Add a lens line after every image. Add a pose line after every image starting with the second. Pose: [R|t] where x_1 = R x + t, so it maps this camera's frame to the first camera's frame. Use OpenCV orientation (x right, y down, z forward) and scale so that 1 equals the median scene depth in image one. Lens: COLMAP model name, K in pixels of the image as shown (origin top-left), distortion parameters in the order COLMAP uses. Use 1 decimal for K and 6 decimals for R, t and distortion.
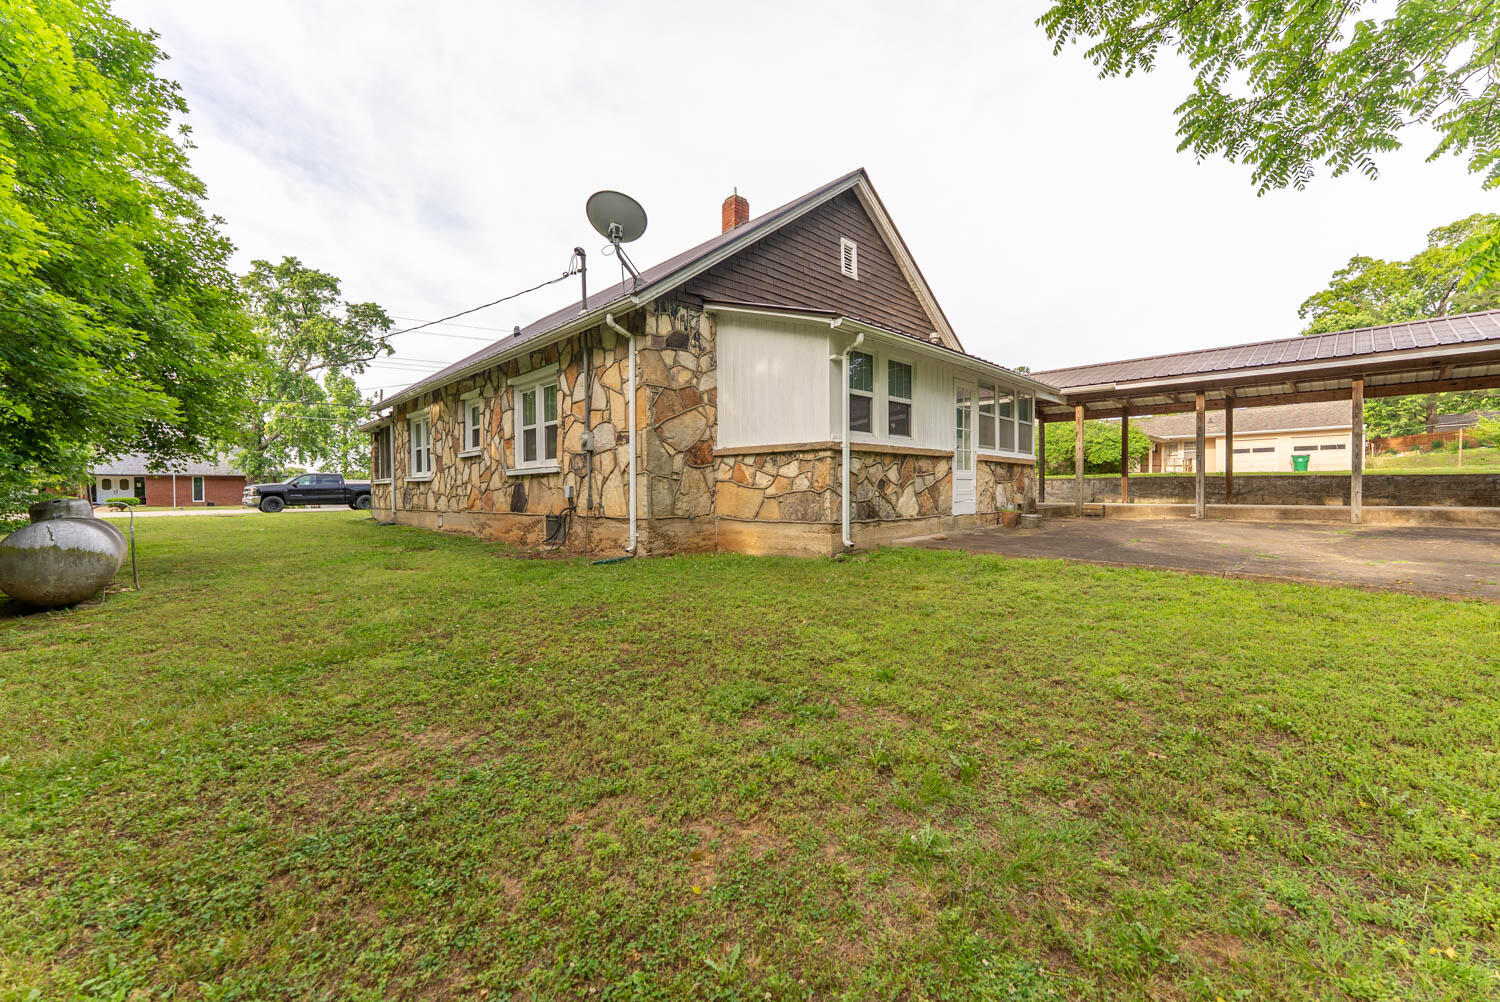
lens RADIAL K [[600.6, 0, 746.4], [0, 600.6, 502.3], [0, 0, 1]] dist [-0.000403, -0.000486]
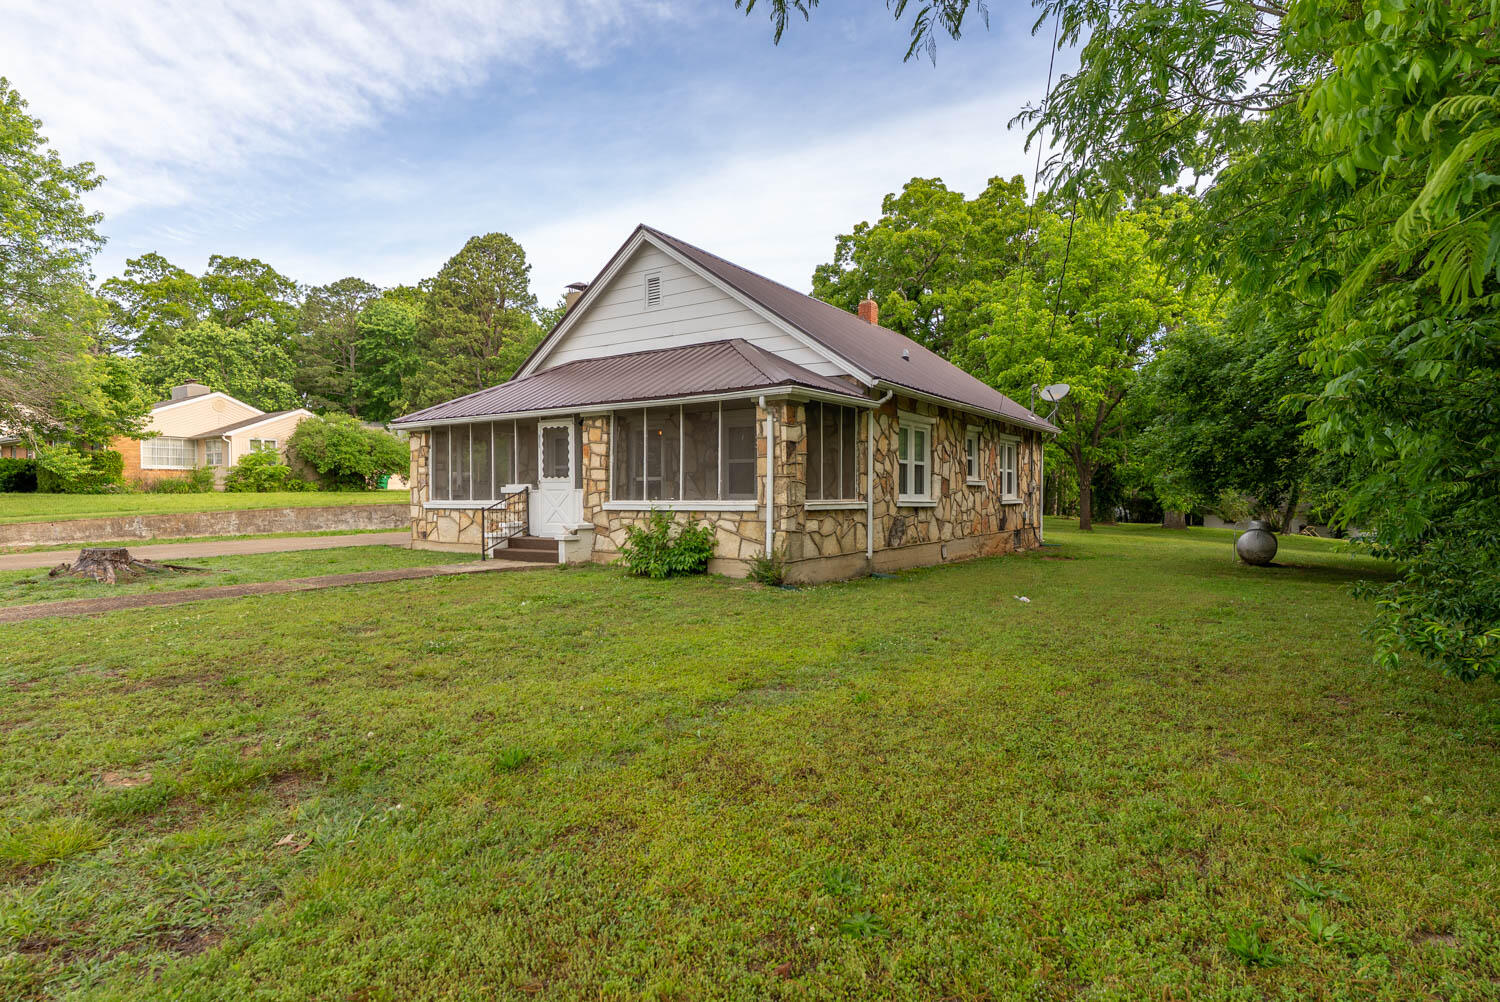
lens RADIAL K [[768.6, 0, 748.4], [0, 768.6, 495.0], [0, 0, 1]] dist [0.001749, -0.000988]
pose [[-0.204227, 0.010110, 0.978871, -1.953040], [0.016838, 0.999835, -0.006814, -0.062377], [-0.978779, 0.015091, -0.204364, 1.887502]]
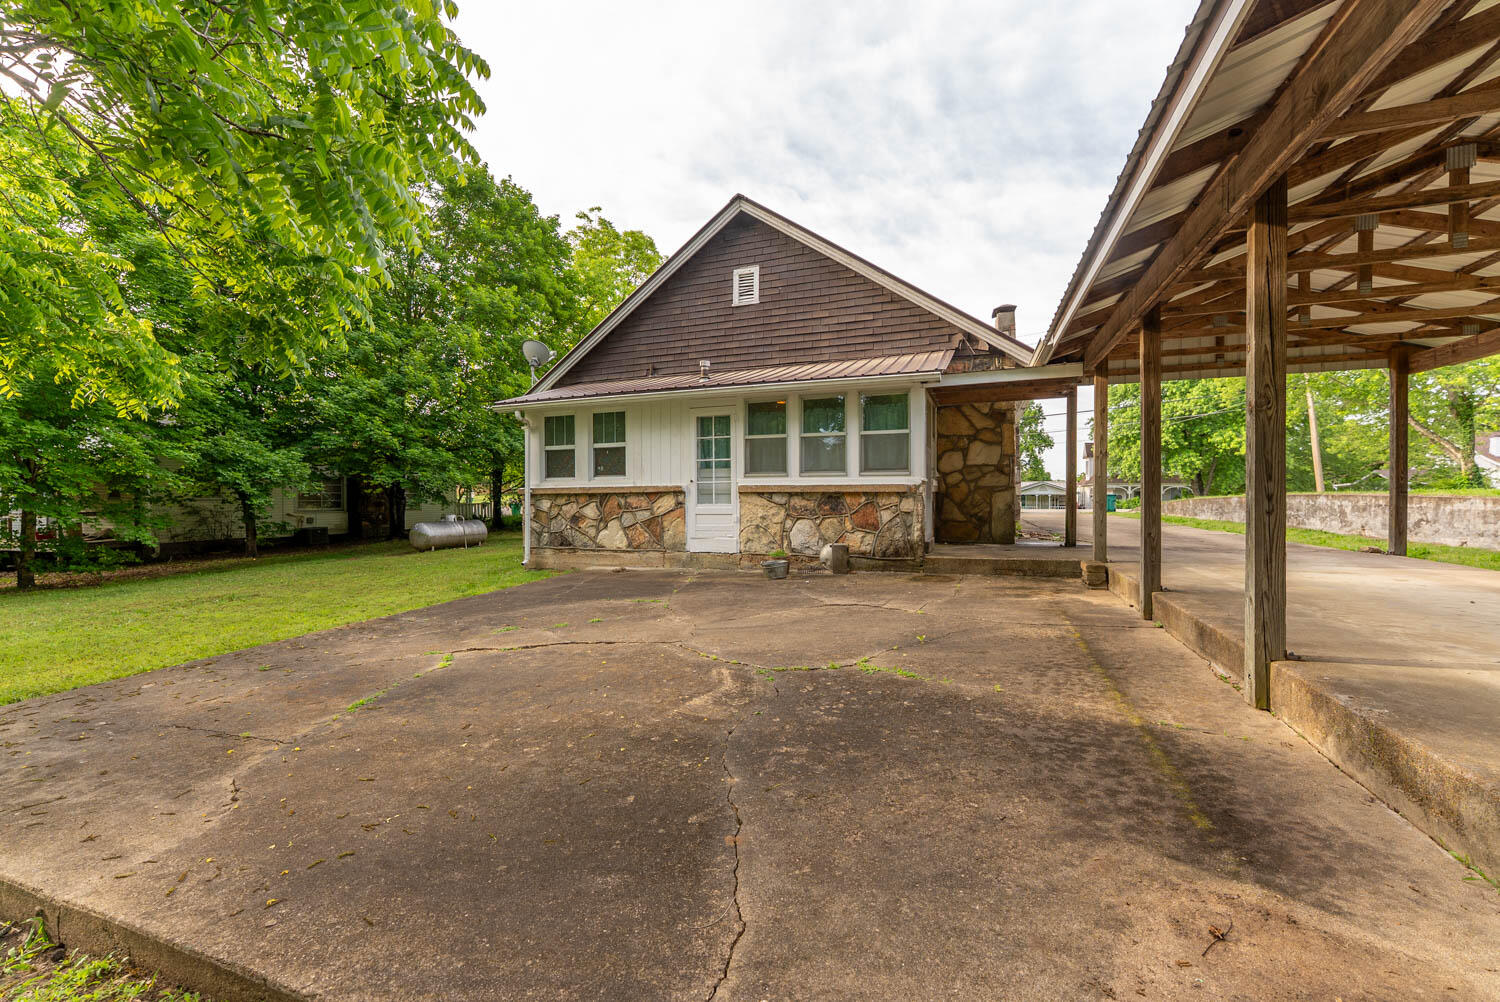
lens RADIAL K [[600.6, 0, 751.6], [0, 600.6, 499.9], [0, 0, 1]] dist [-0.000403, -0.000486]
pose [[0.418544, 0.014664, -0.908078, 1.082234], [-0.008497, 0.999889, 0.012230, -0.063633], [0.908157, 0.002597, 0.418622, 0.592033]]
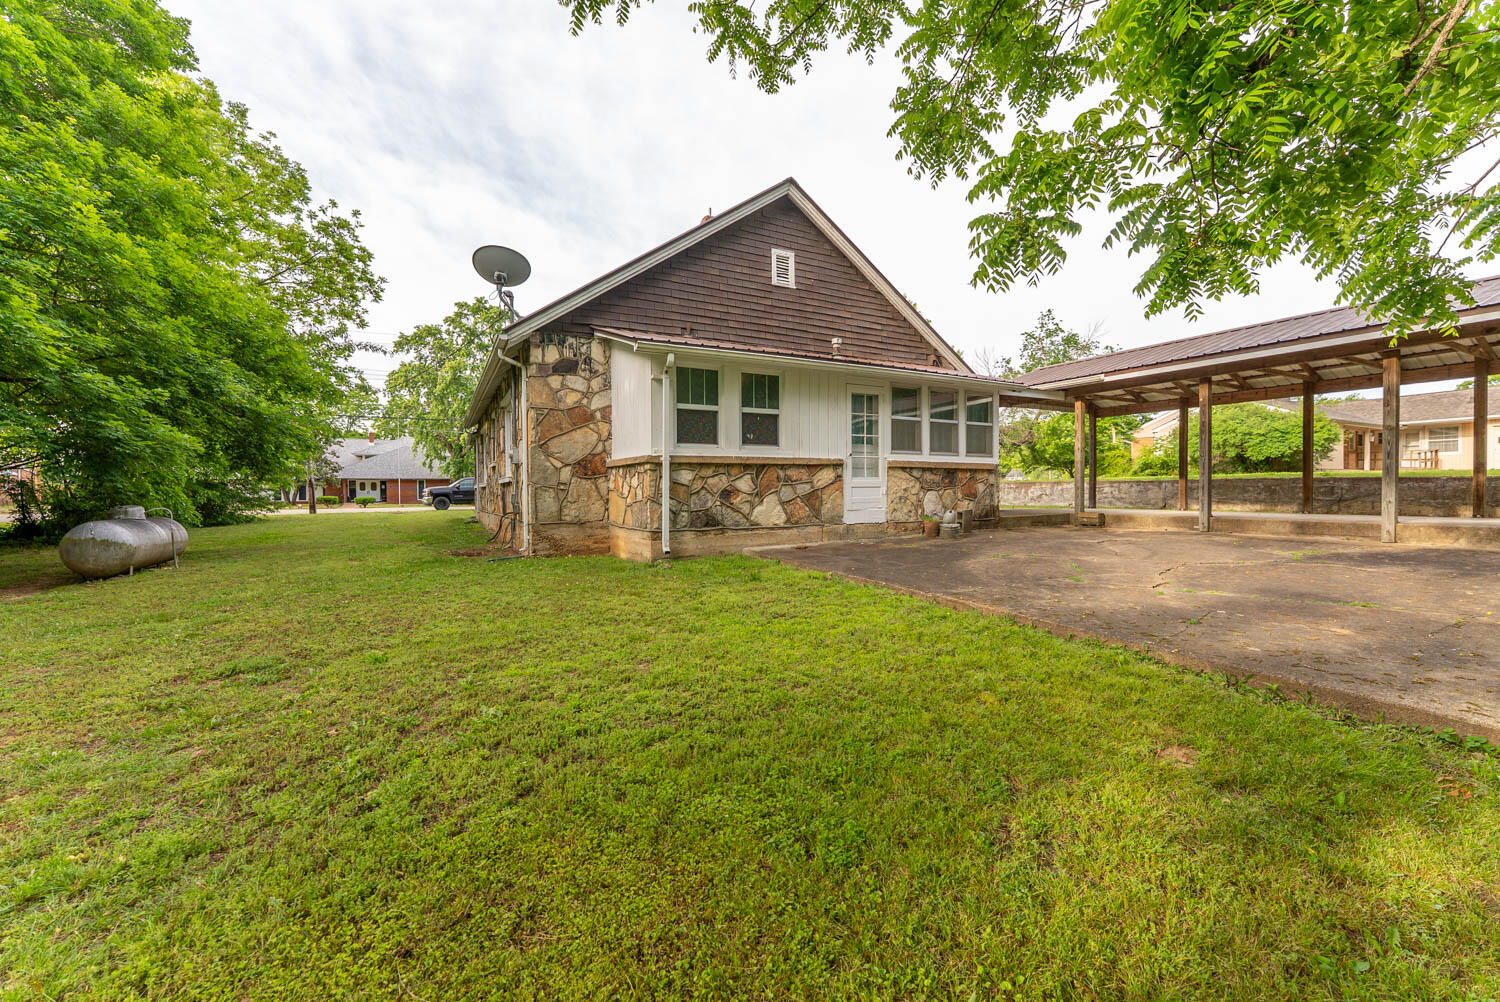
lens RADIAL K [[600.6, 0, 748.4], [0, 600.6, 503.8], [0, 0, 1]] dist [-0.000403, -0.000486]
pose [[0.956782, 0.005823, -0.290748, 0.411057], [-0.004386, 0.999975, 0.005595, -0.013813], [0.290773, -0.004078, 0.956783, 0.012224]]
